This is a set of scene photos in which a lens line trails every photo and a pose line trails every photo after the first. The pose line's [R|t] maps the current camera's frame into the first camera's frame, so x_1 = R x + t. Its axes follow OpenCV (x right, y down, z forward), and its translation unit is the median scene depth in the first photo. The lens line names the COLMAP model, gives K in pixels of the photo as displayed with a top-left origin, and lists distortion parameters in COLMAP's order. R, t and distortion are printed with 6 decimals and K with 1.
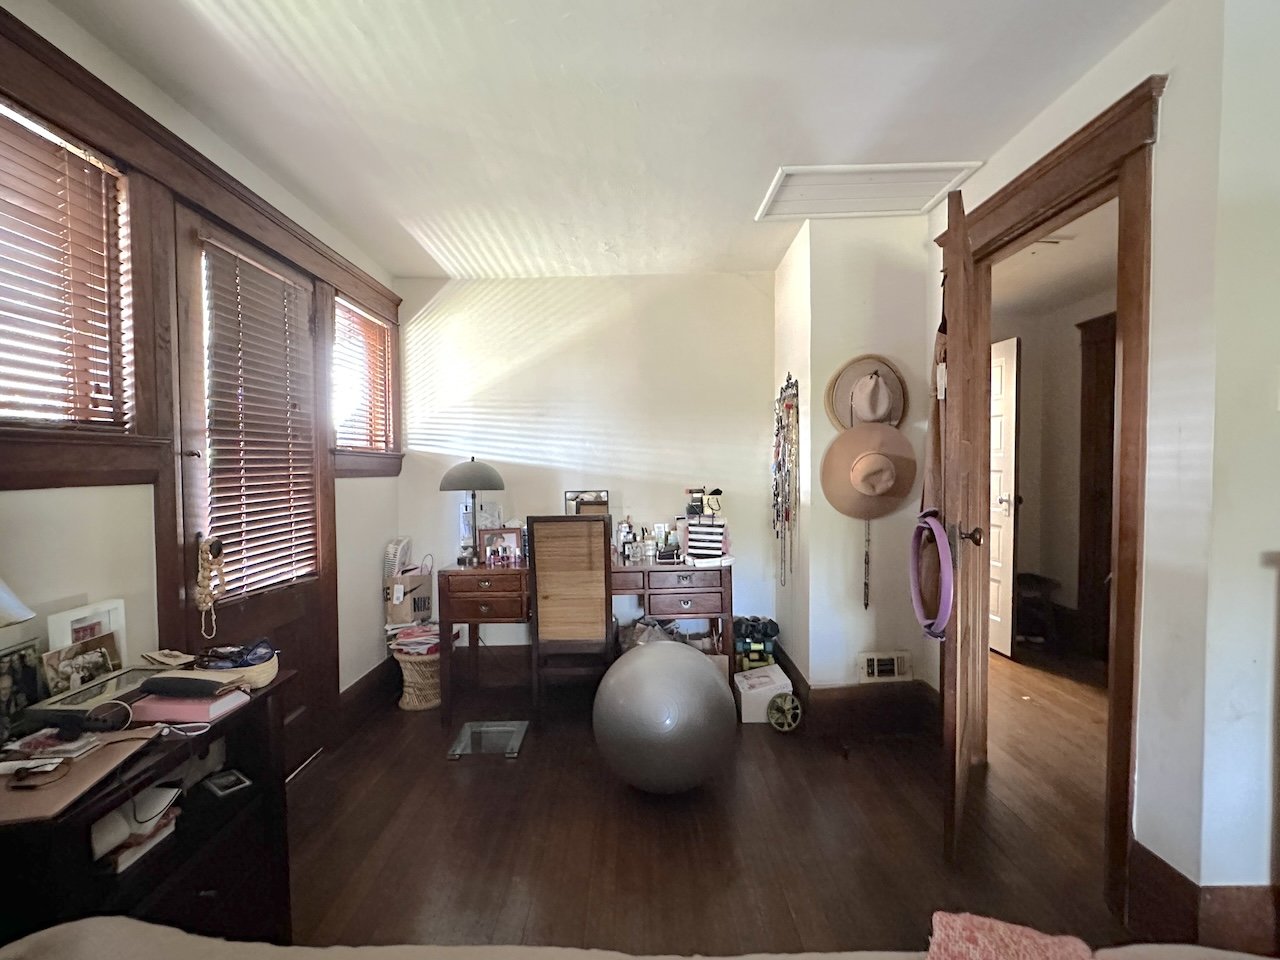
lens RADIAL K [[589.4, 0, 639.5], [0, 589.4, 479.4], [0, 0, 1]] dist [-0.004114, -0.000305]
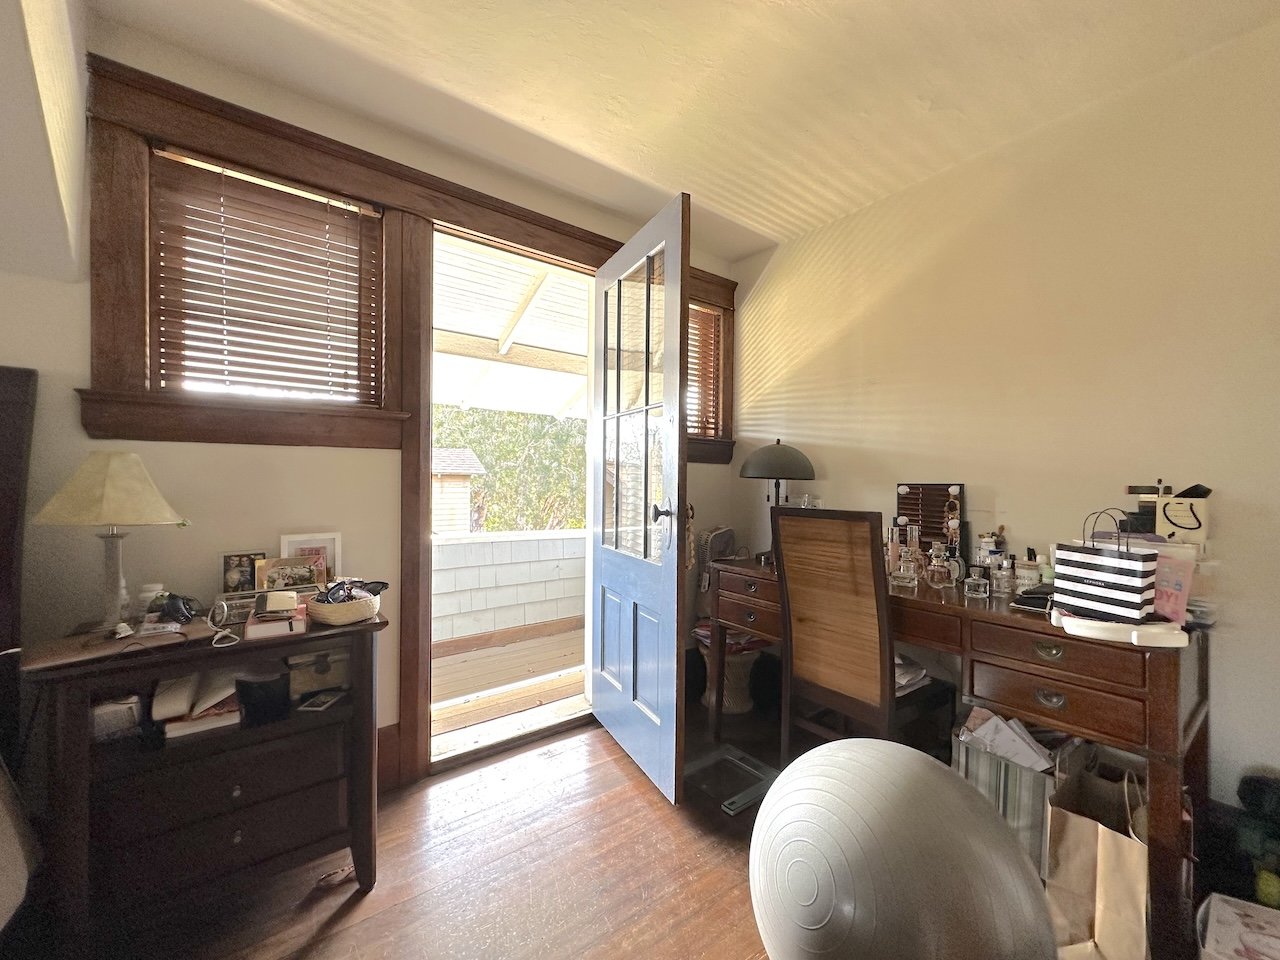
lens RADIAL K [[514.1, 0, 636.3], [0, 514.1, 478.9], [0, 0, 1]] dist [-0.004309, -0.000093]
pose [[0.594289, 0.018878, -0.804030, 0.206359], [-0.035878, 0.999352, -0.003055, 0.030588], [0.803451, 0.030663, 0.594581, 0.405063]]
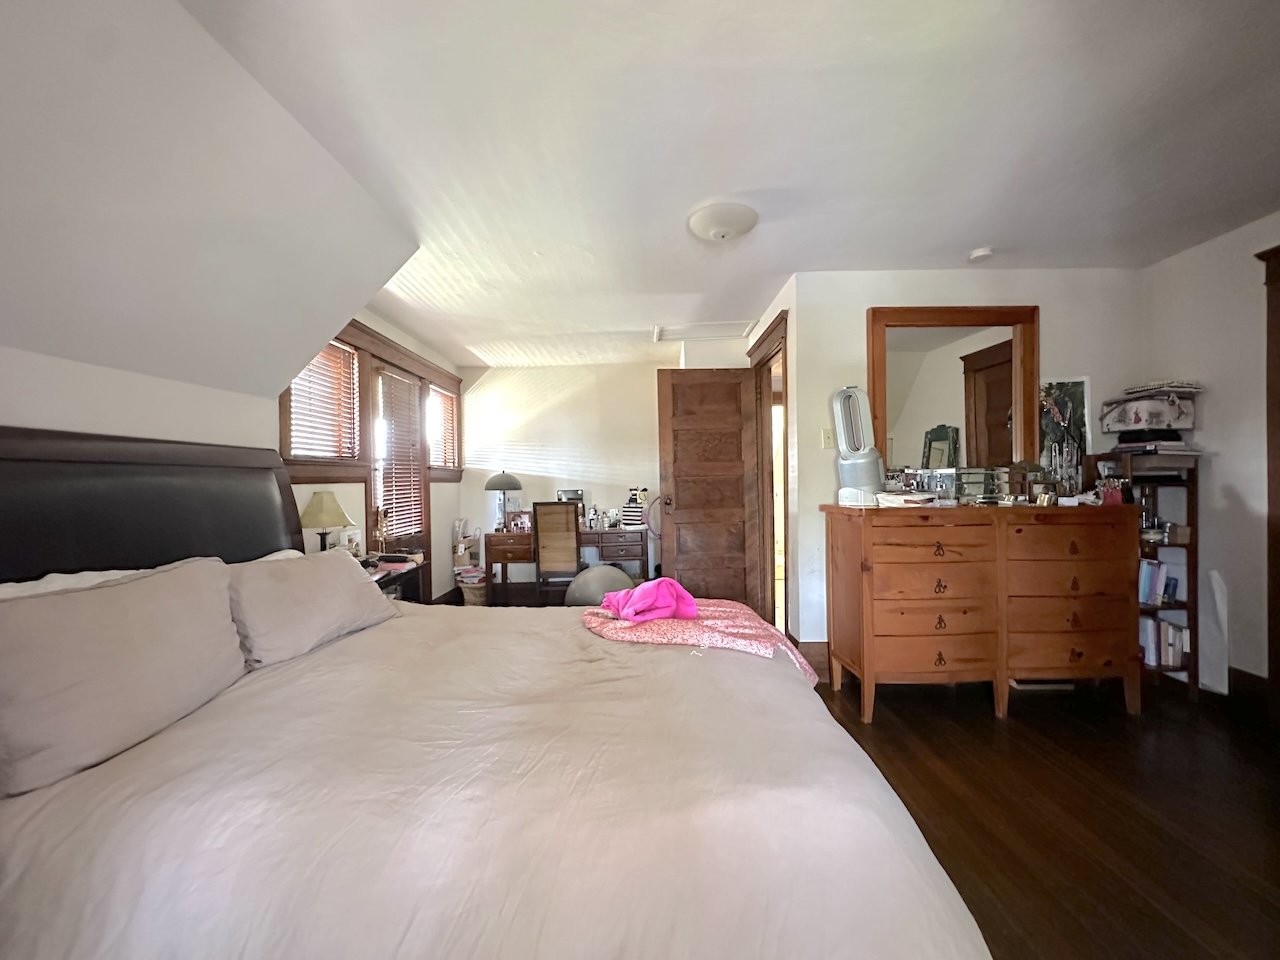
lens RADIAL K [[514.1, 0, 635.6], [0, 514.1, 479.5], [0, 0, 1]] dist [-0.004309, -0.000093]
pose [[0.999721, -0.008324, -0.022107, 0.145589], [0.007843, 0.999732, -0.021771, 0.024766], [0.022282, 0.021592, 0.999519, -0.527190]]
